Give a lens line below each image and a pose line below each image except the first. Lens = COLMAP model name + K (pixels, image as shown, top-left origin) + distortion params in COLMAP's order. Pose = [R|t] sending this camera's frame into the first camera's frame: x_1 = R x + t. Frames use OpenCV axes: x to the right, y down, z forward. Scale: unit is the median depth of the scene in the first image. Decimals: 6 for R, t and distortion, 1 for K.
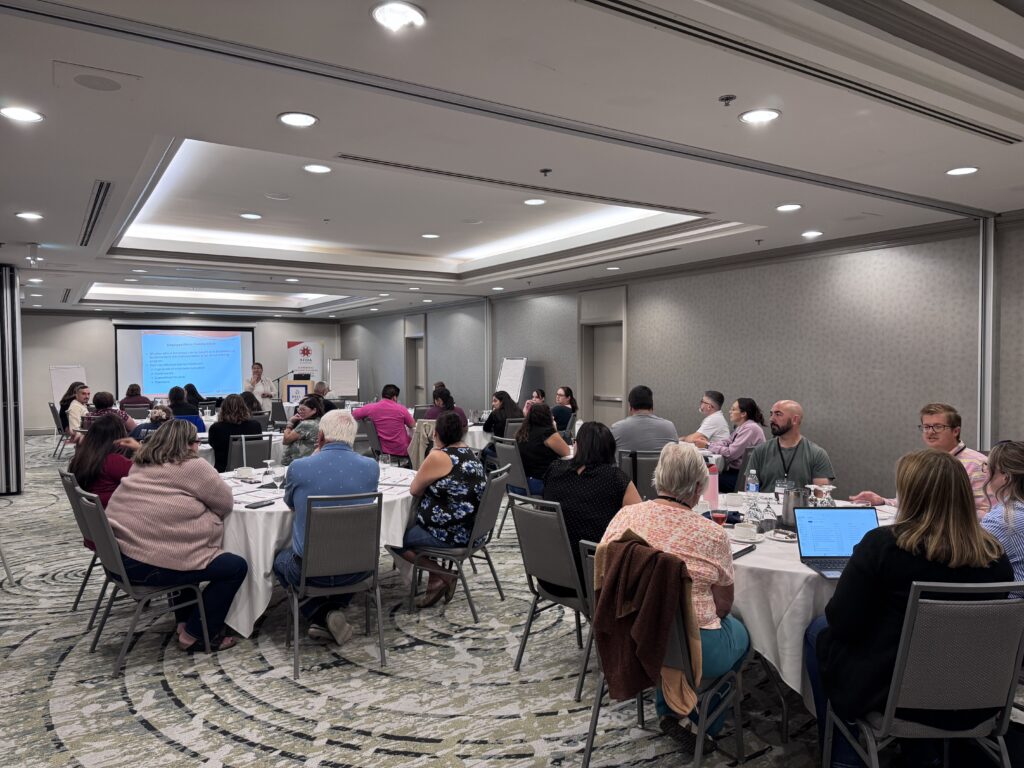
lens RADIAL K [[715.3, 0, 505.8], [0, 715.3, 387.4], [0, 0, 1]] dist [0.064404, -0.065086]
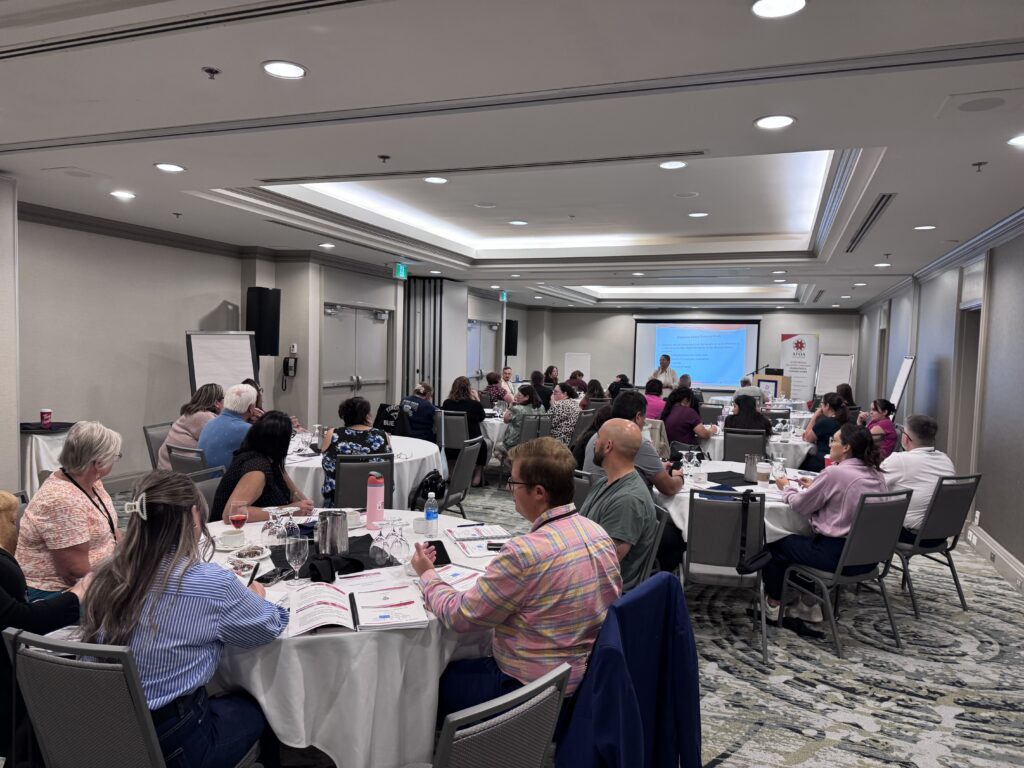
lens RADIAL K [[714.5, 0, 501.1], [0, 714.5, 379.7], [0, 0, 1]] dist [0.152256, -0.210198]
pose [[0.589893, 0.056612, -0.805494, 0.611146], [-0.057980, 0.997934, 0.027677, -0.022433], [0.805397, 0.030376, 0.591957, 0.345251]]
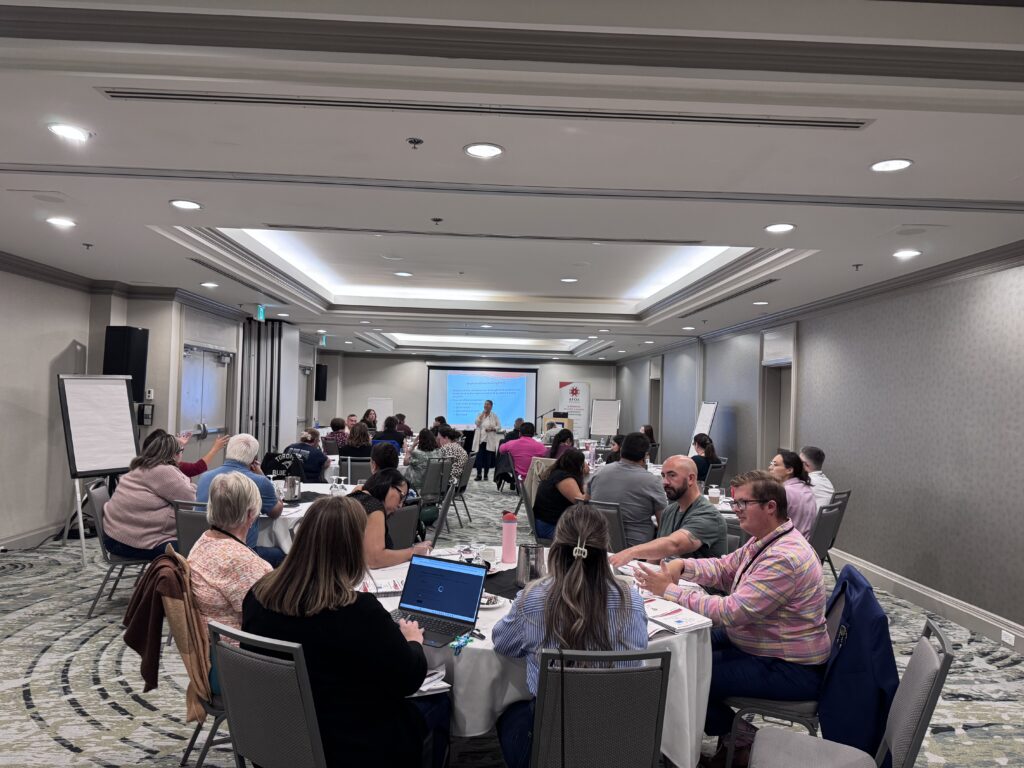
lens RADIAL K [[715.3, 0, 505.8], [0, 715.3, 387.4], [0, 0, 1]] dist [0.064404, -0.065086]
pose [[0.856682, 0.020158, -0.515451, 0.439191], [-0.050285, 0.997741, -0.044555, -0.008834], [0.513388, 0.064088, 0.855760, 0.101469]]
